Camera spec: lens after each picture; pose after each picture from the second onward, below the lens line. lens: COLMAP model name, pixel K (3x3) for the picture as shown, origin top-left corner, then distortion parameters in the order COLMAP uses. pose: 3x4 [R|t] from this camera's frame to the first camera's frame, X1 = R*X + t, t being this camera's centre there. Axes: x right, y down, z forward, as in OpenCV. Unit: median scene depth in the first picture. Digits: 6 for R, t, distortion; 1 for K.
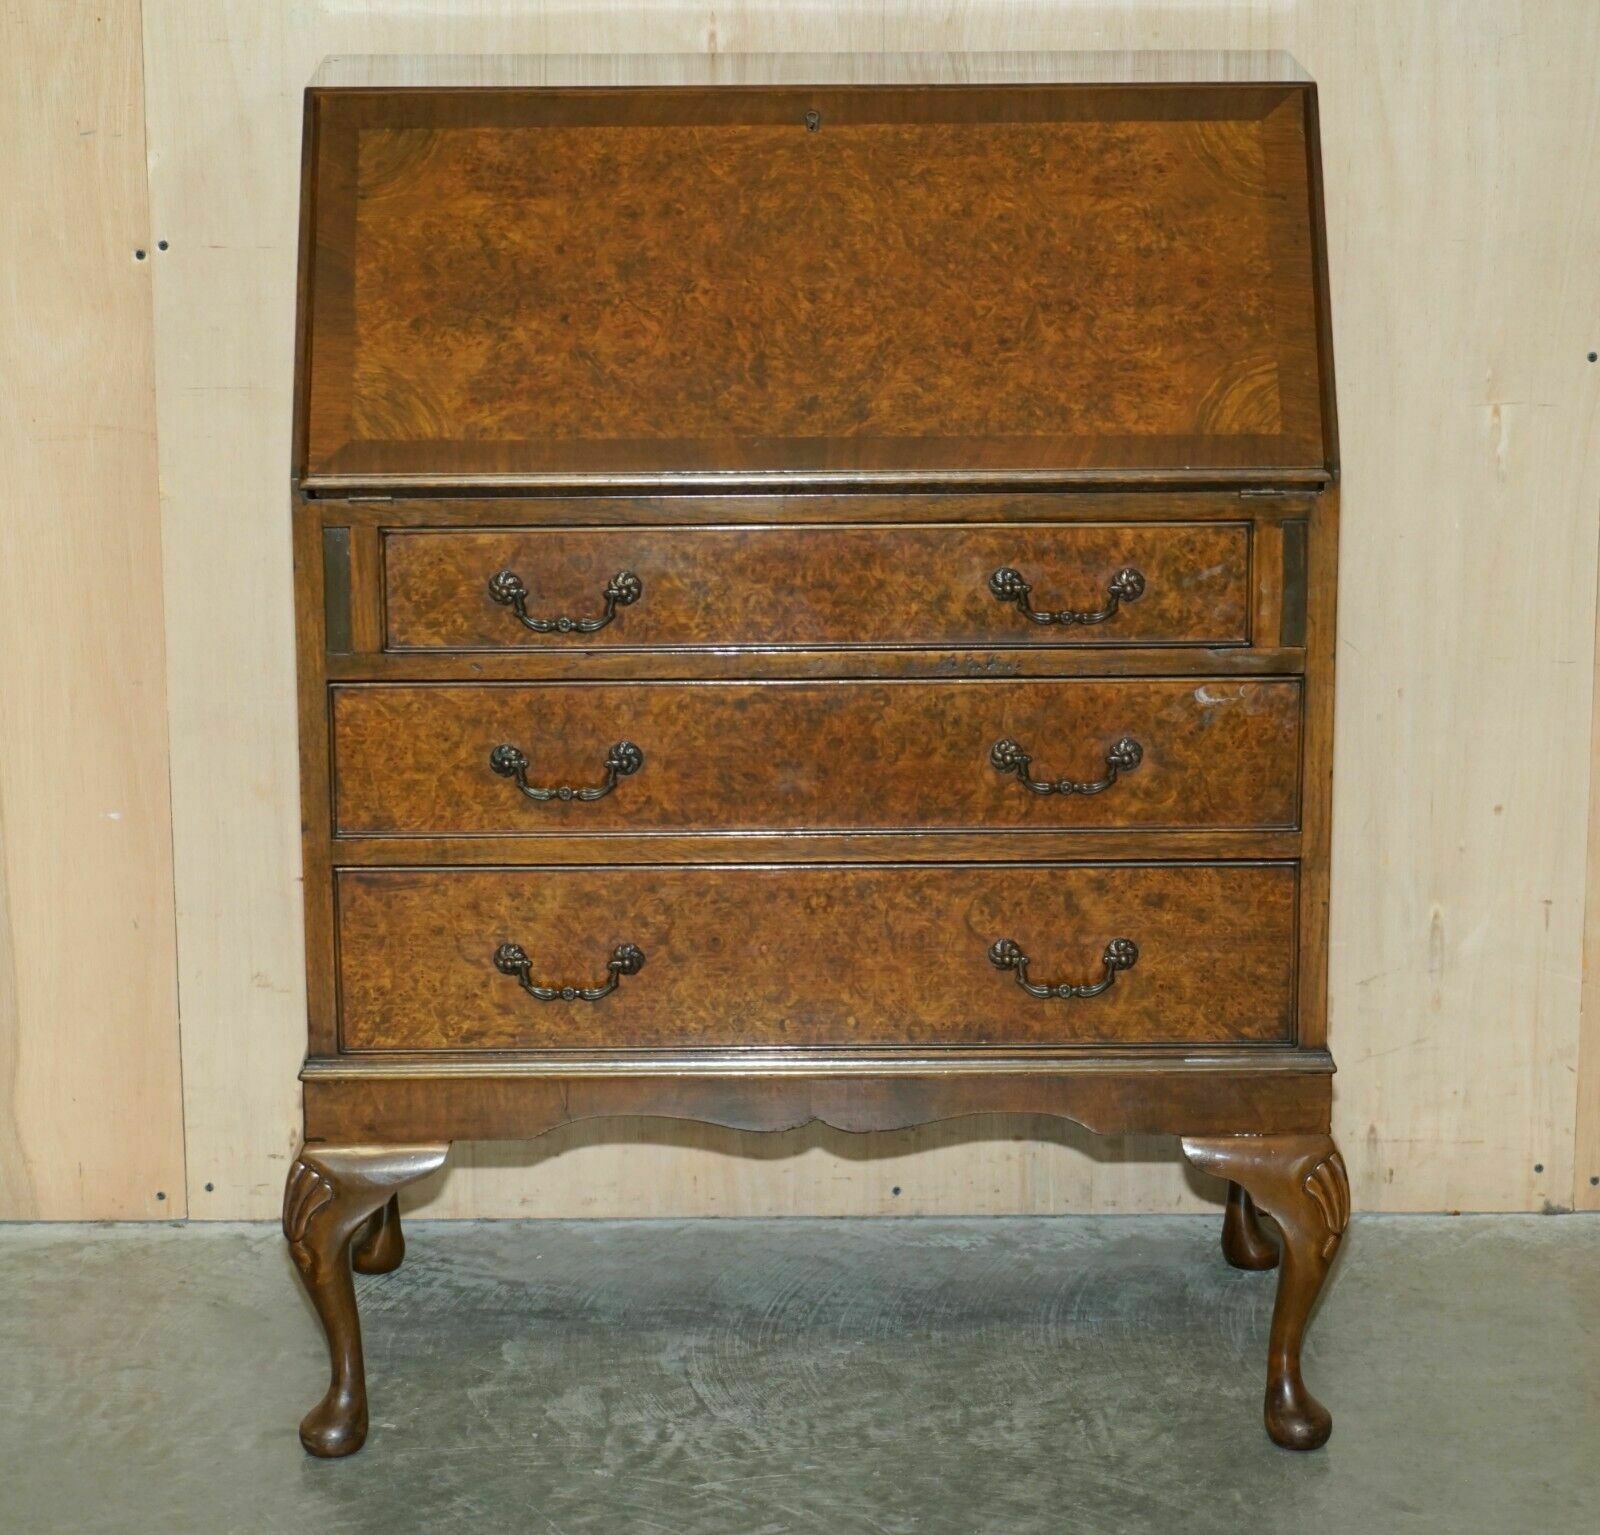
lens RADIAL K [[4978.8, 0, 809.5], [0, 4978.8, 813.5], [0, 0, 1]] dist [-0.050209, 0.000000]
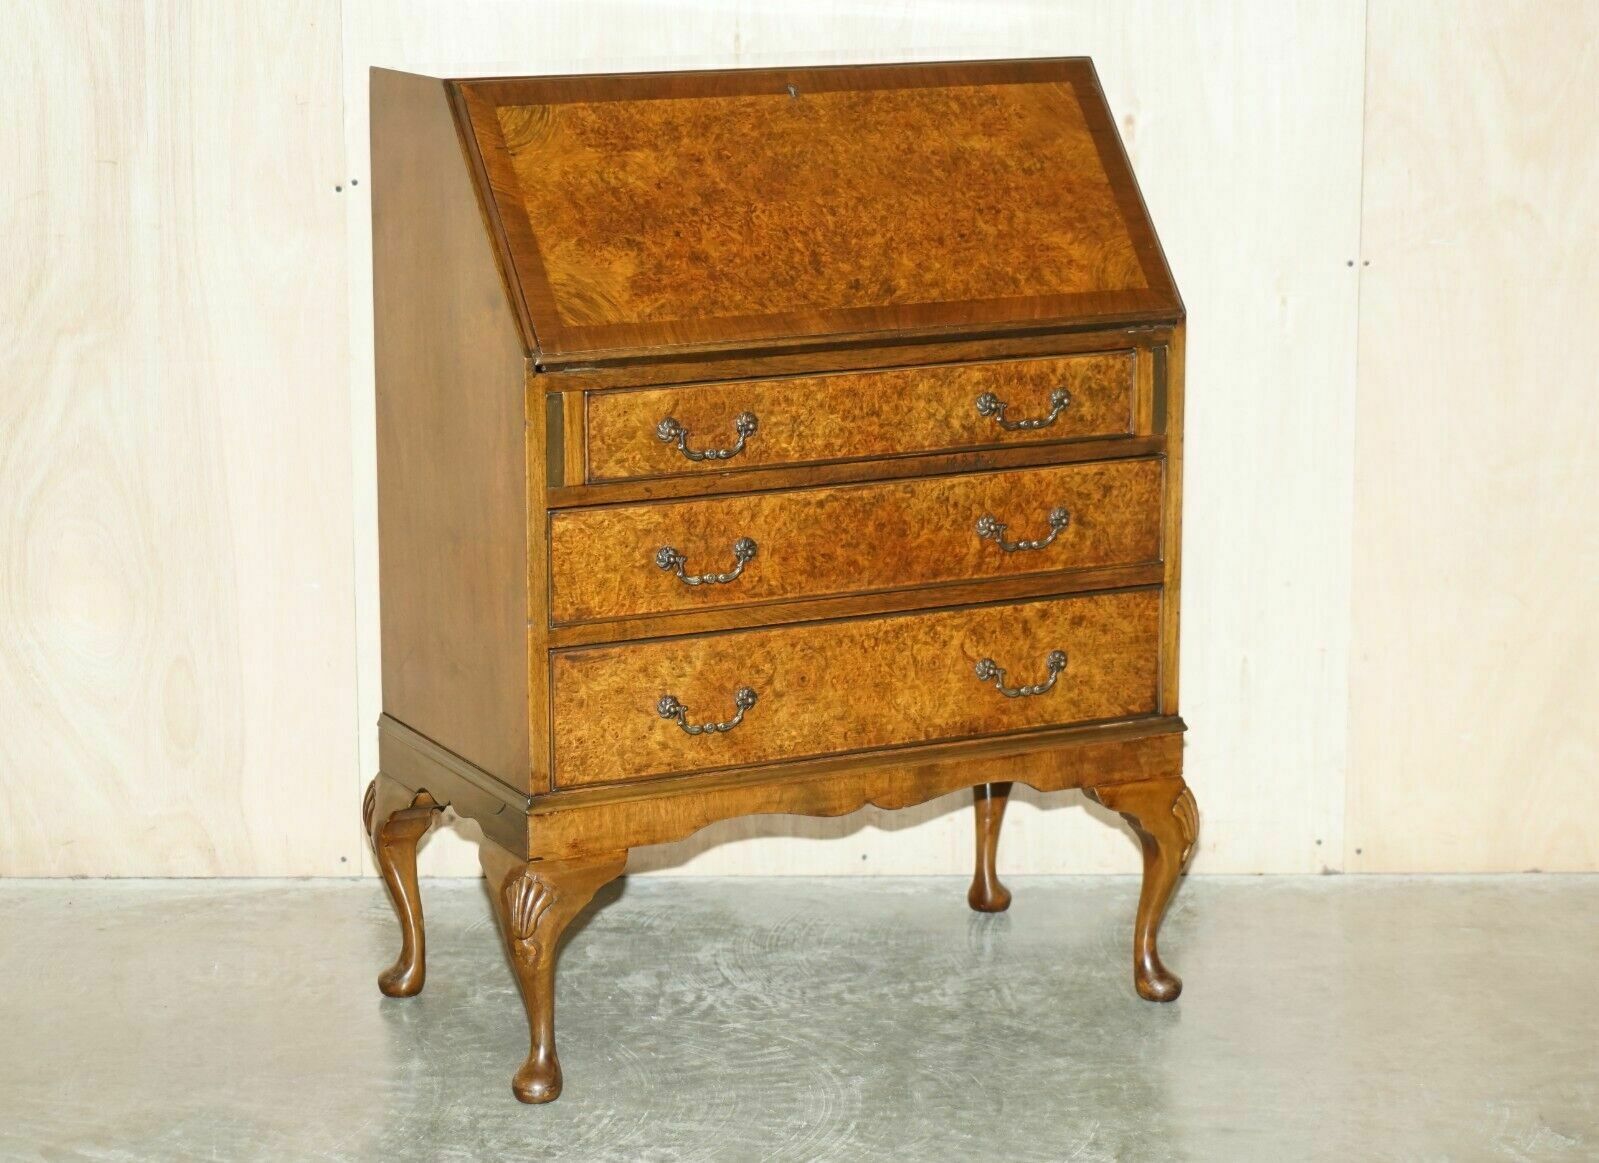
lens RADIAL K [[3874.9, 0, 809.2], [0, 3874.9, 583.1], [0, 0, 1]] dist [-0.060294, 0.000000]
pose [[0.896713, -0.085318, 0.434312, -0.486250], [0.113997, 0.992661, -0.040363, 0.043182], [-0.427681, 0.085704, 0.899858, 0.030343]]
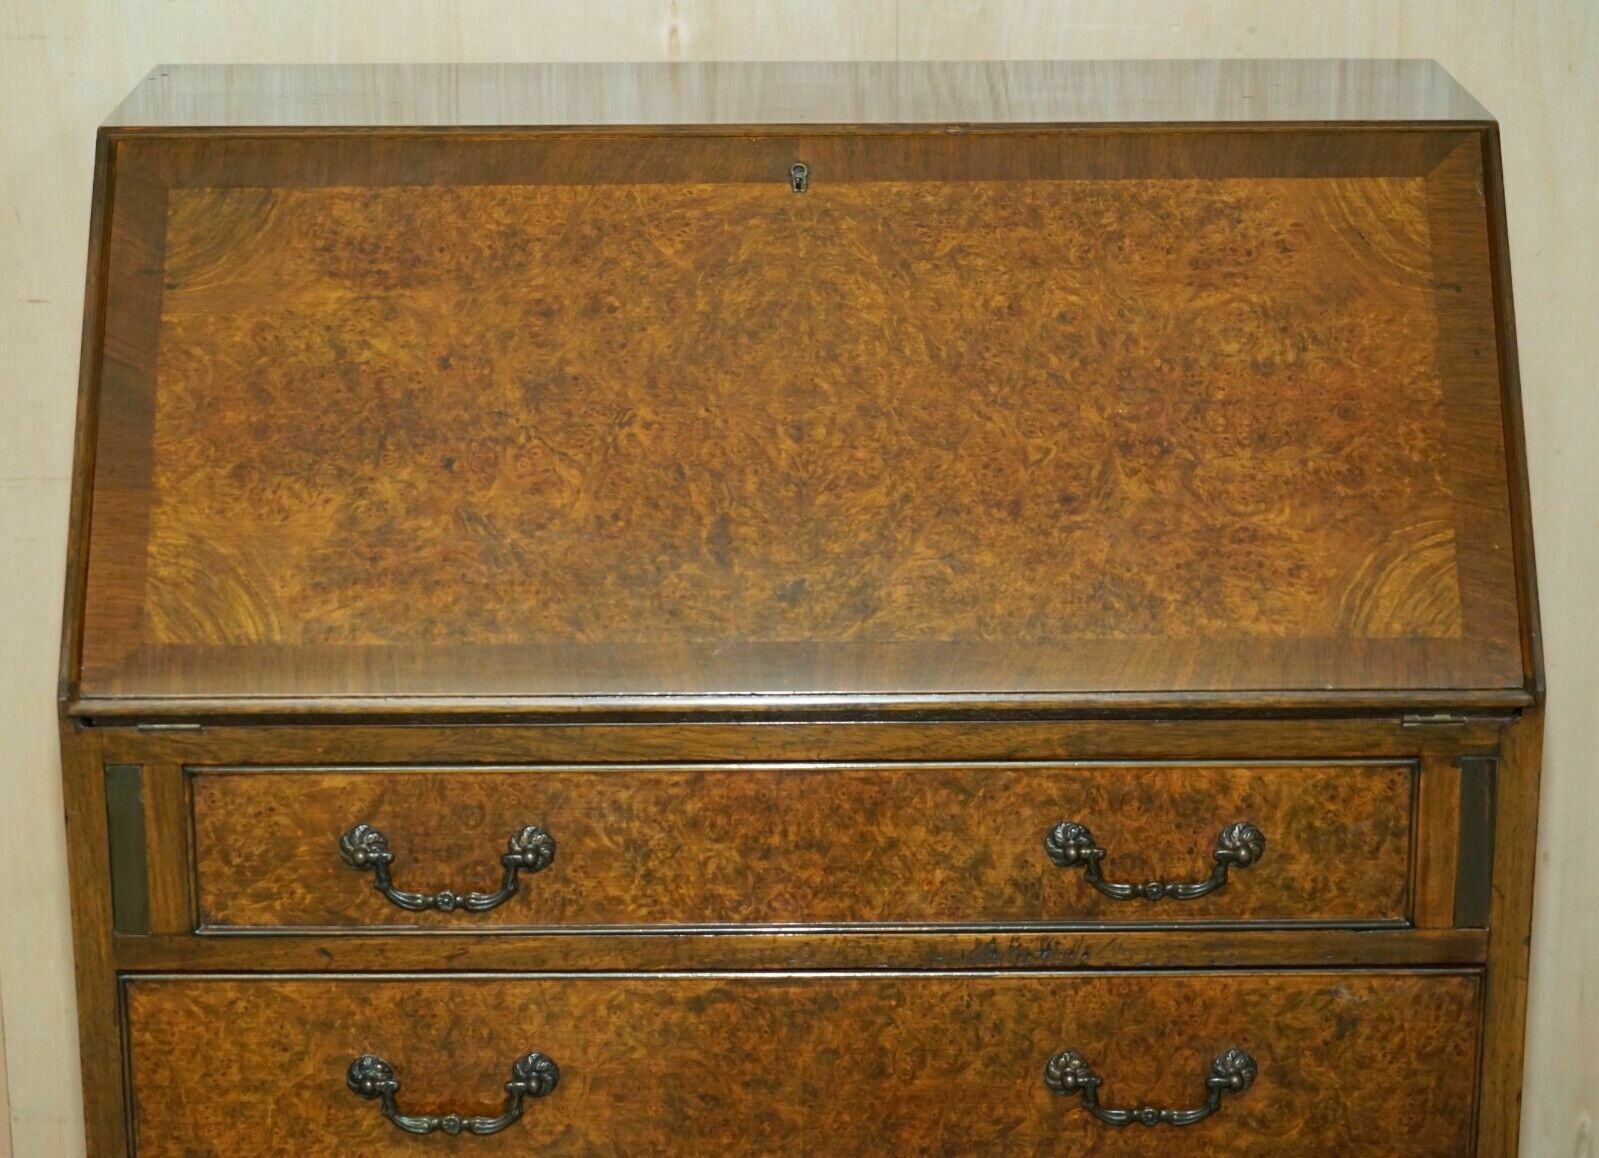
lens RADIAL K [[3743.7, 0, 787.6], [0, 3743.7, 569.3], [0, 0, 1]] dist [-0.037820, 0.000000]
pose [[0.999933, 0.002694, -0.011300, 0.005246], [-0.002354, 0.999548, 0.029985, -0.100052], [0.011376, -0.029957, 0.999486, 0.463565]]
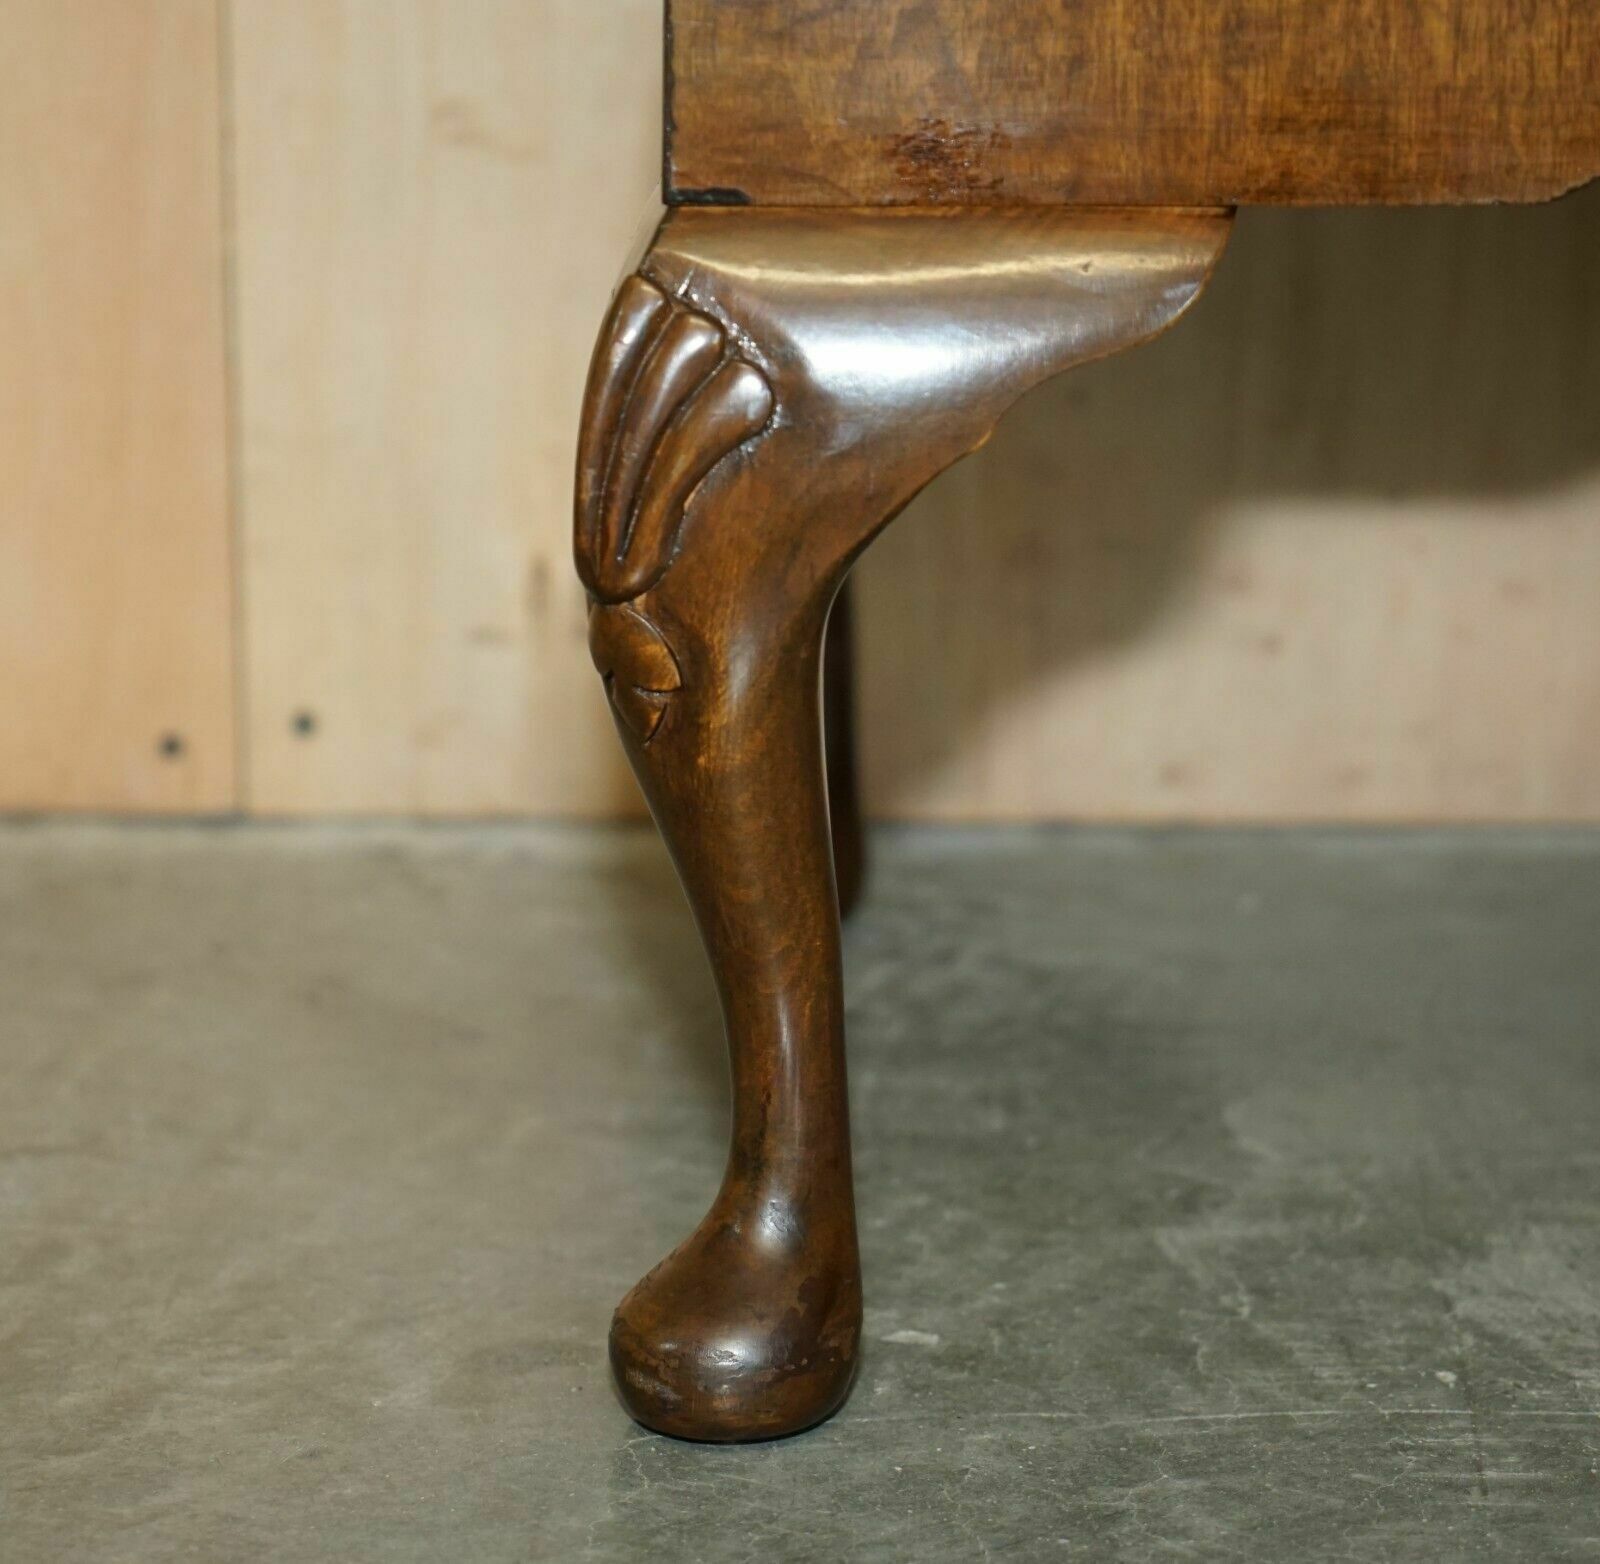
lens RADIAL K [[4820.4, 0, 685.2], [0, 4820.4, 798.9], [0, 0, 1]] dist [-0.031164, 0.000000]
pose [[0.998863, 0.013116, -0.045826, -0.090215], [-0.014389, 0.999517, -0.027557, 0.105749], [0.045443, 0.028185, 0.998569, 0.764564]]
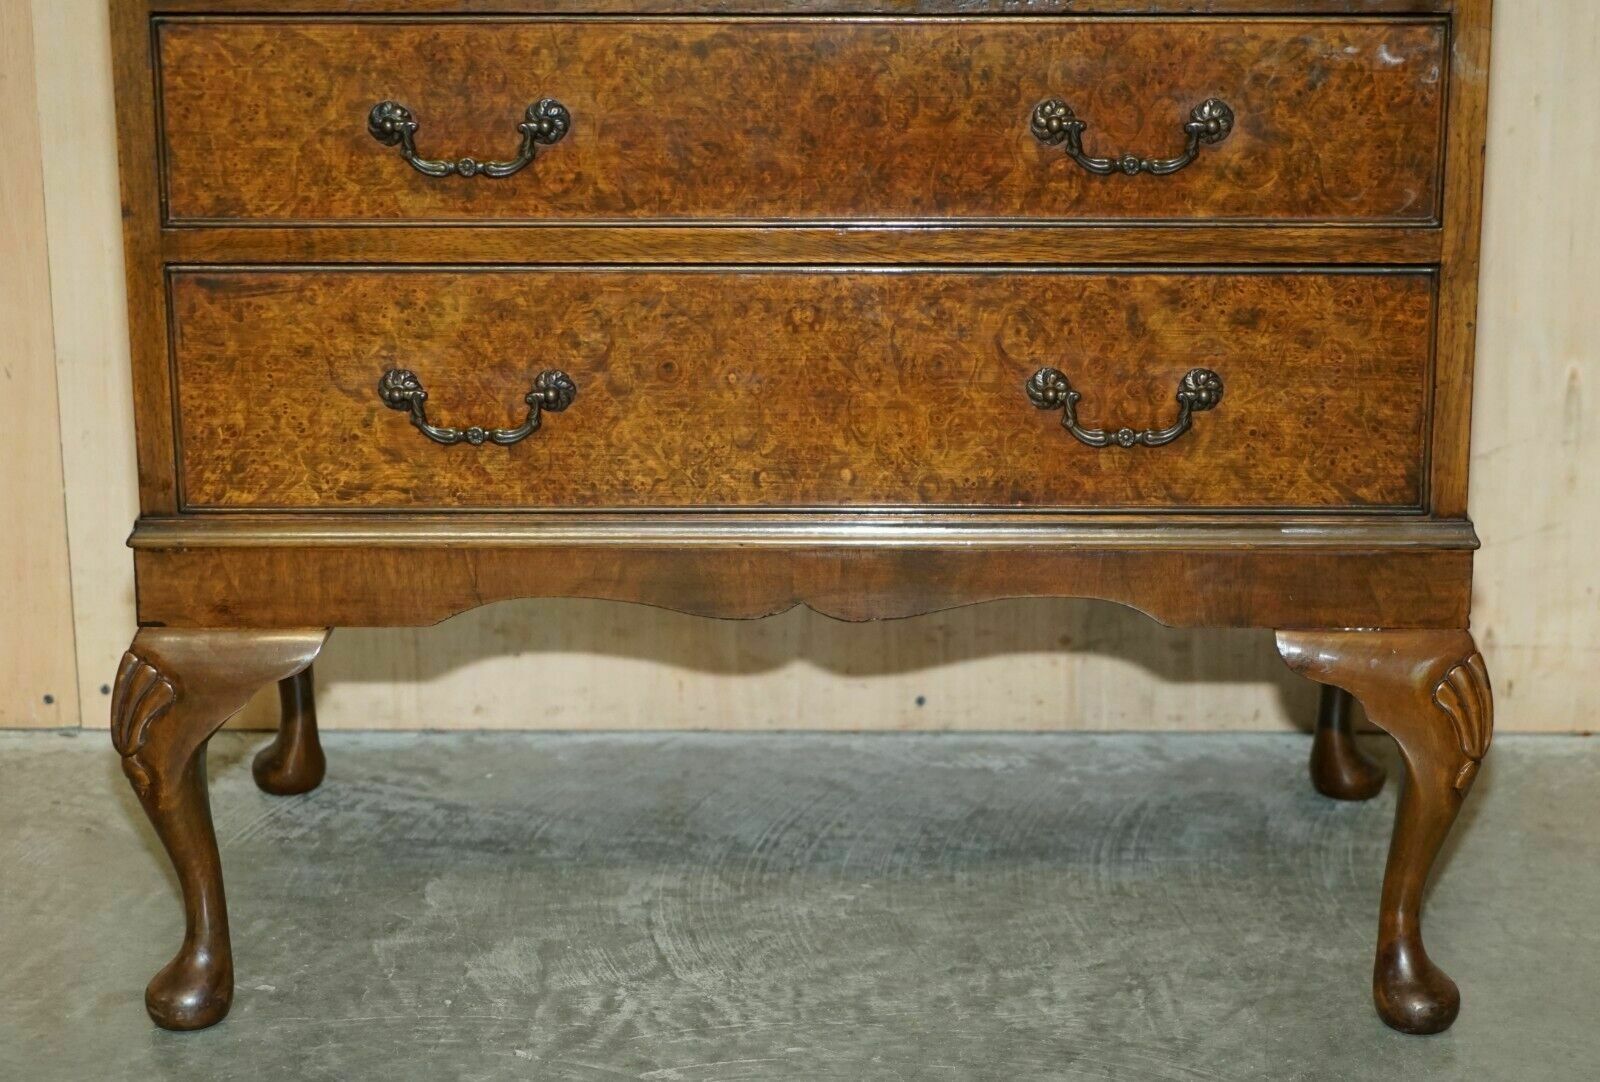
lens RADIAL K [[3837.4, 0, 861.3], [0, 3837.4, 652.9], [0, 0, 1]] dist [-0.039207, 0.000000]
pose [[0.999858, 0.008968, -0.014282, 0.019619], [-0.008102, 0.998192, 0.059562, 0.034332], [0.014790, -0.059438, 0.998122, 0.415588]]
